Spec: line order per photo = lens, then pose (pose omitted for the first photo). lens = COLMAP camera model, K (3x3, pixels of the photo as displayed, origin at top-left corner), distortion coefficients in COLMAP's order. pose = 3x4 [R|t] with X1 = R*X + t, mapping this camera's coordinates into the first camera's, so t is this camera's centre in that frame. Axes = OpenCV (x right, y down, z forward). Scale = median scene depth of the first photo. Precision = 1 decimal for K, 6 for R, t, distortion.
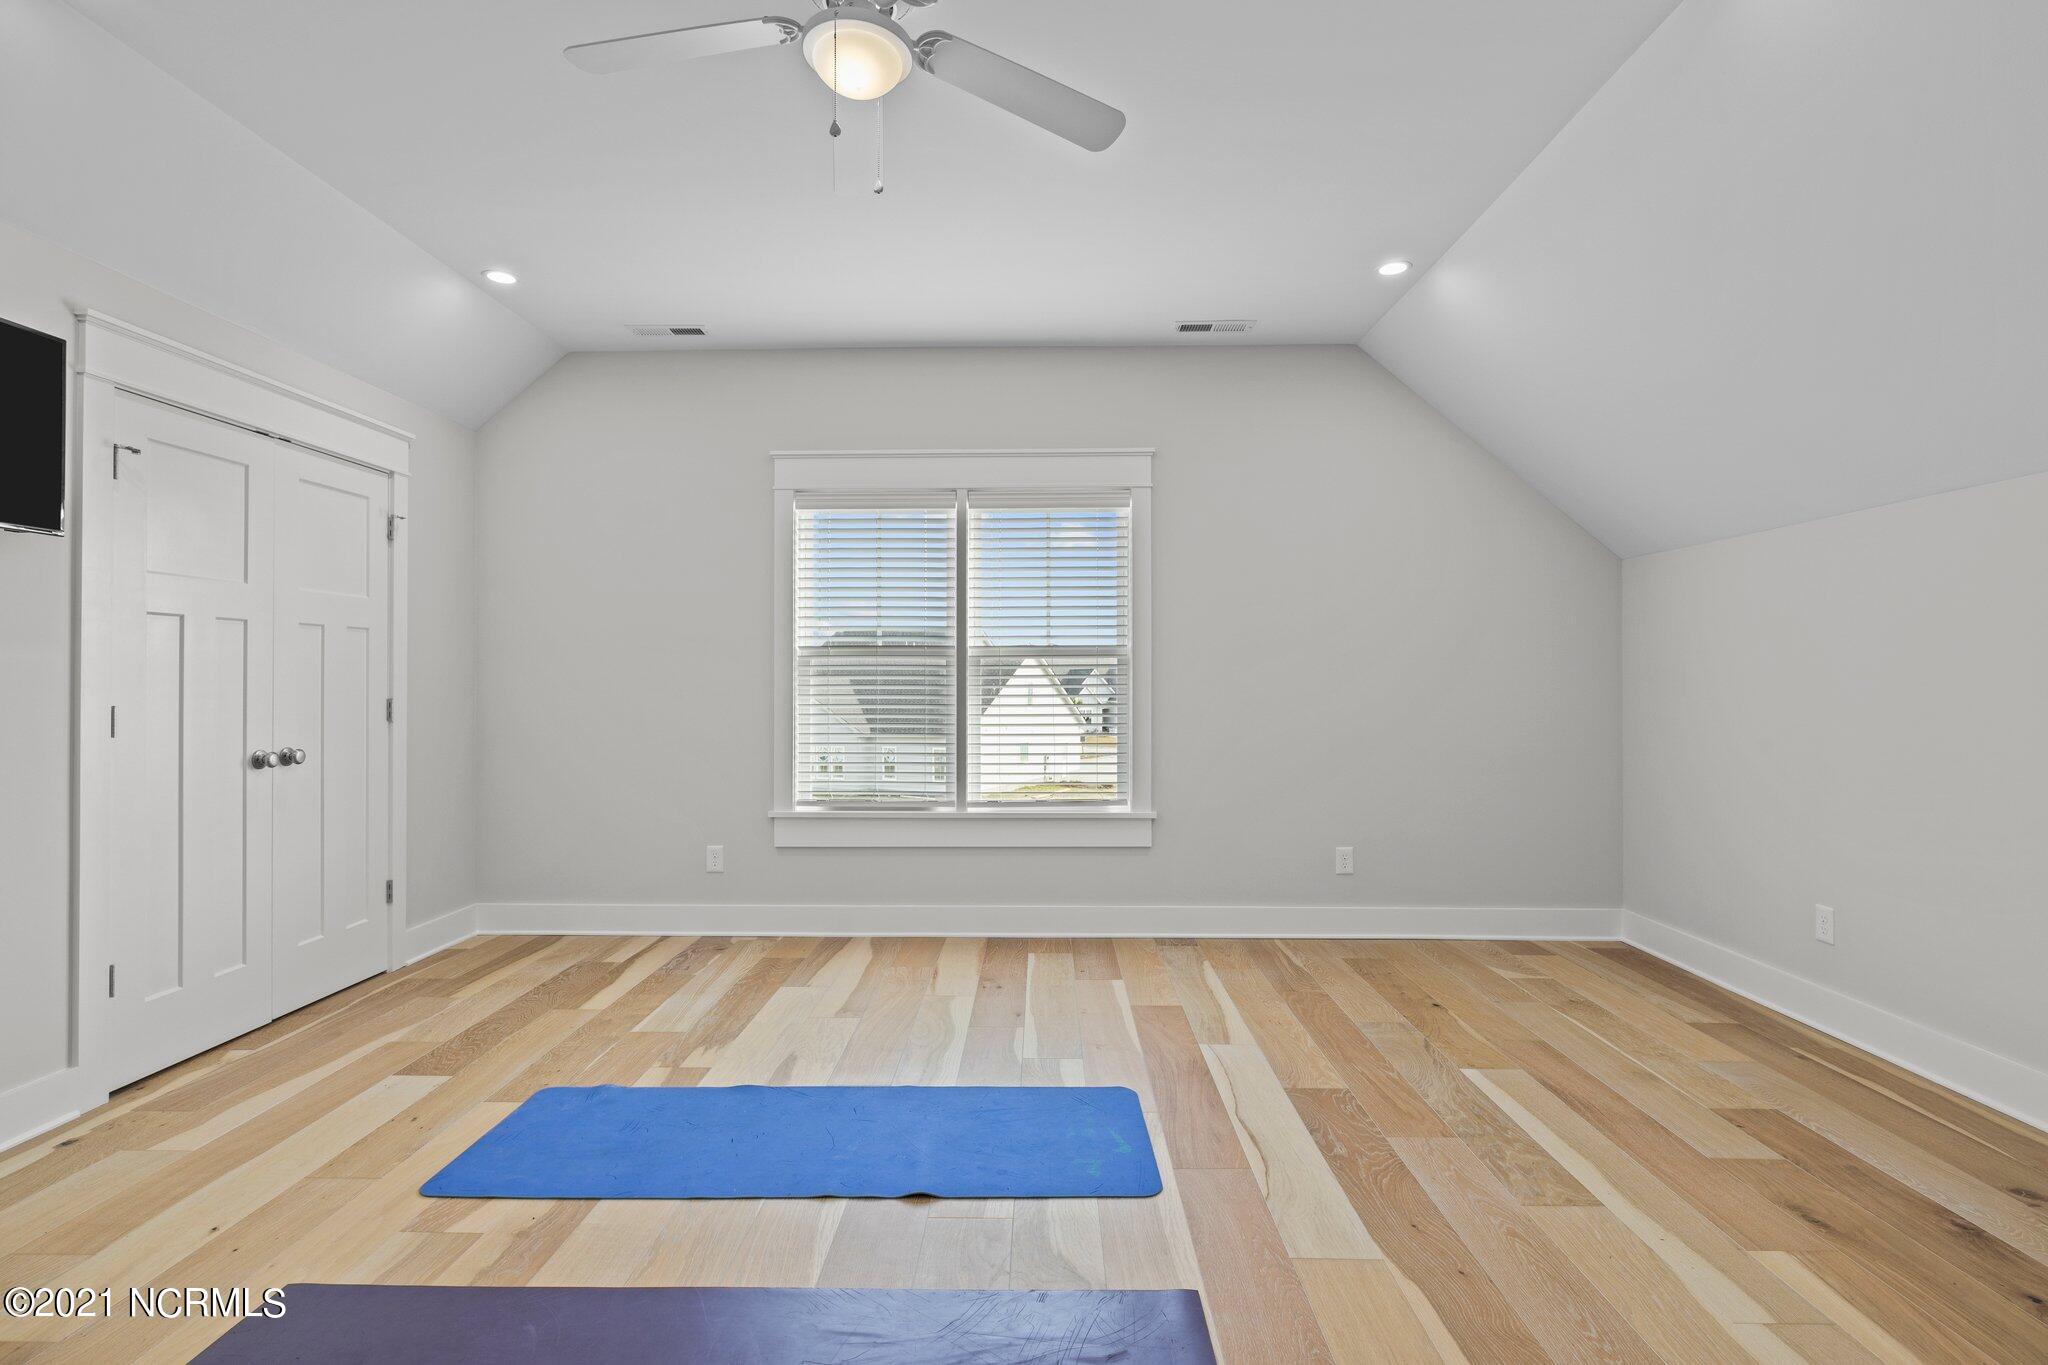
lens RADIAL K [[758.2, 0, 1031.6], [0, 758.2, 678.3], [0, 0, 1]] dist [-0.000466, -0.000009]
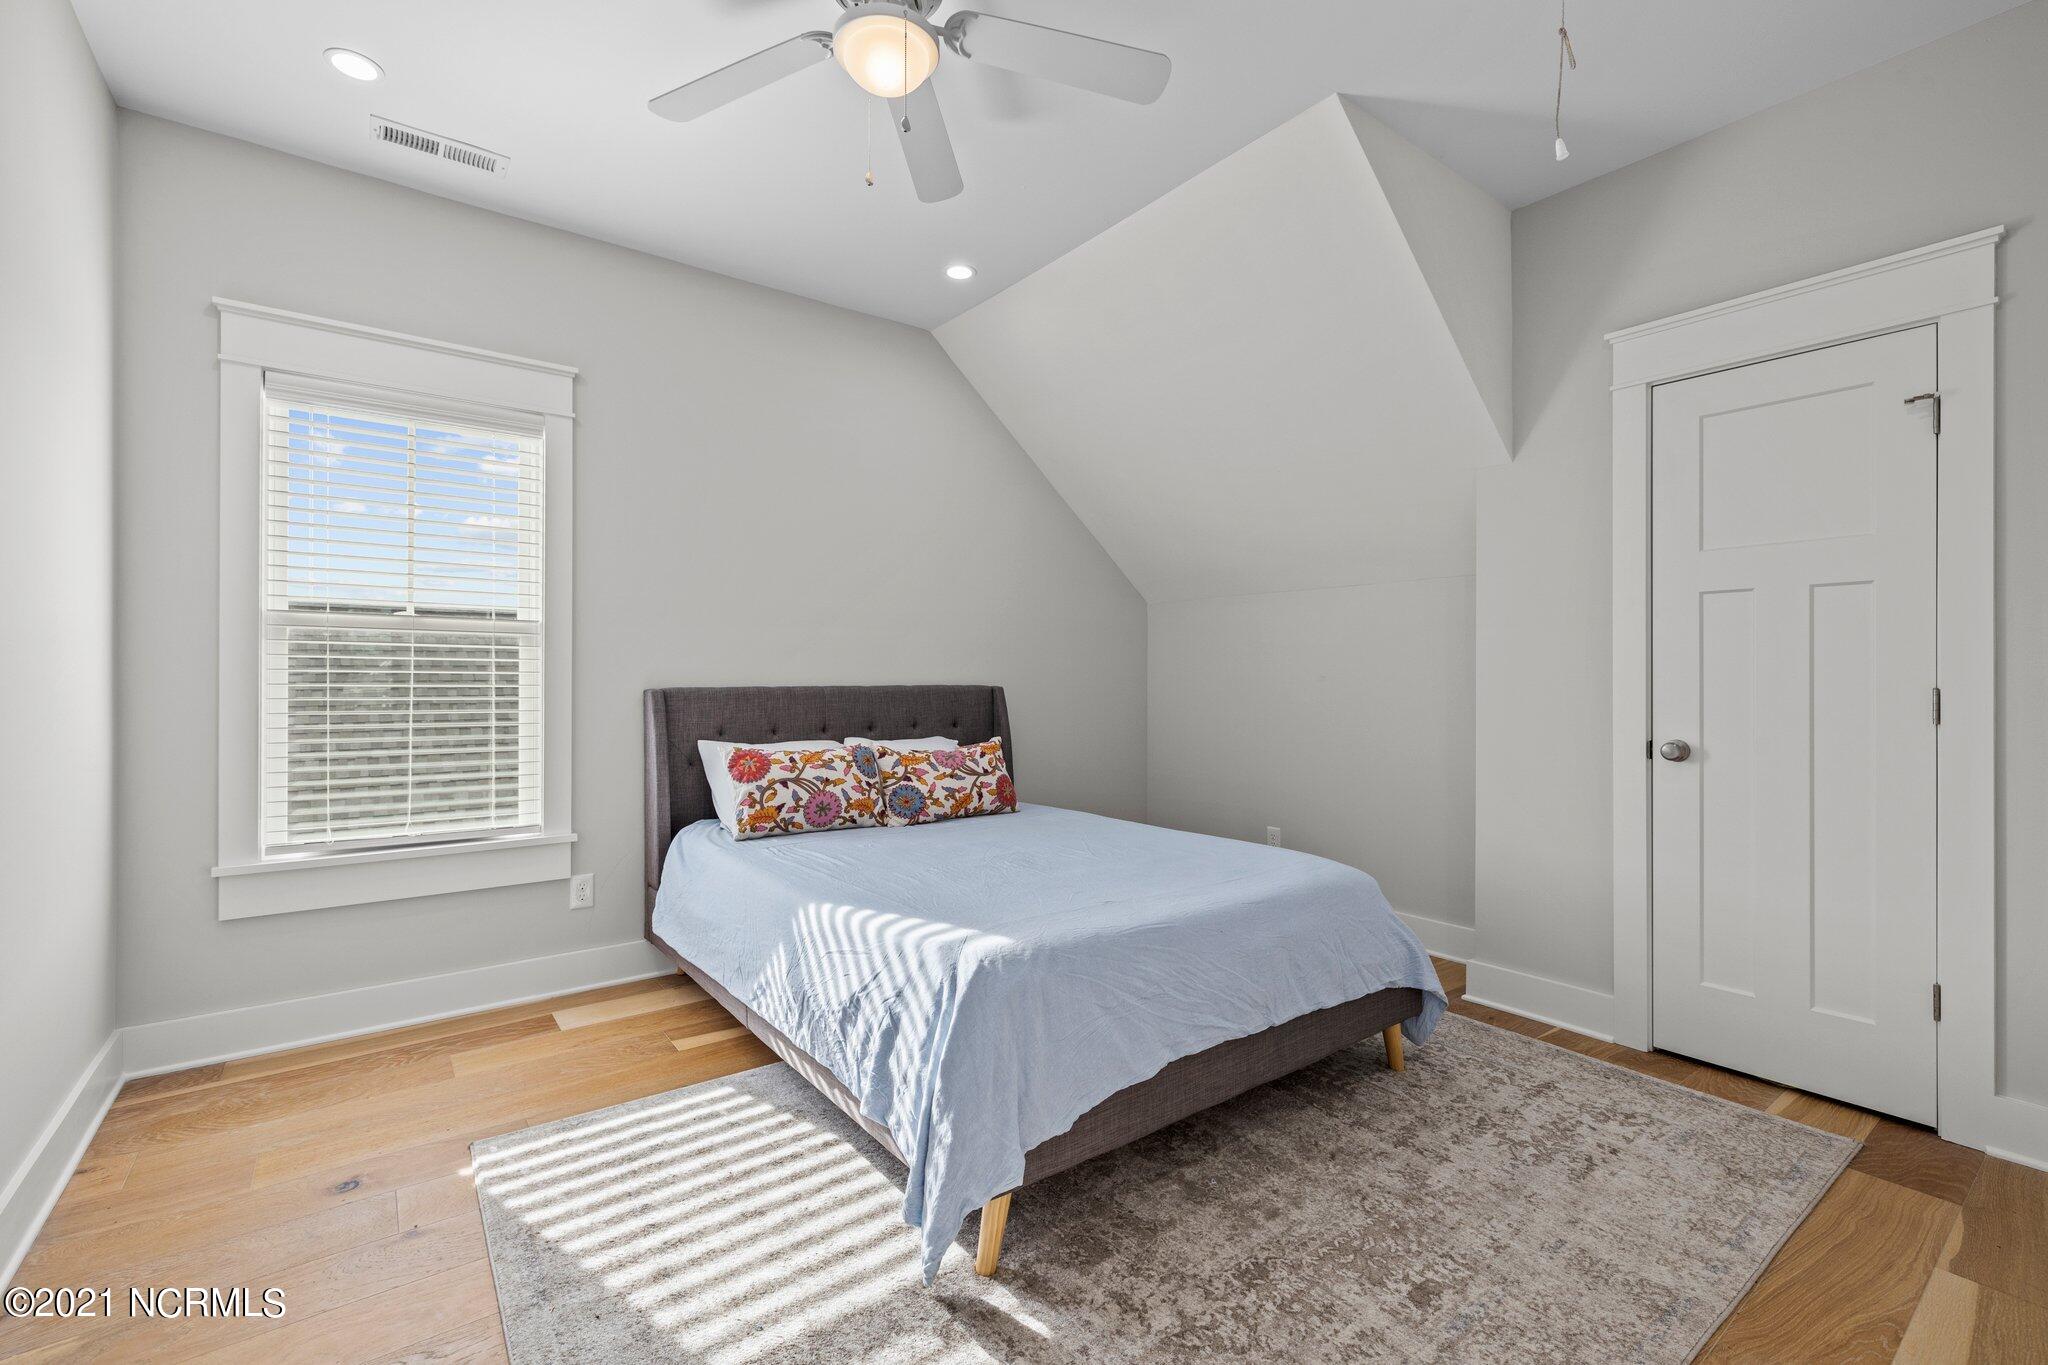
lens RADIAL K [[870.5, 0, 1030.6], [0, 870.5, 681.1], [0, 0, 1]] dist [-0.003743, -0.000176]
pose [[0.794176, 0.004458, 0.607671, -0.171606], [-0.014665, 0.999822, 0.011831, 0.000686], [-0.607511, -0.018308, 0.794100, 0.005685]]
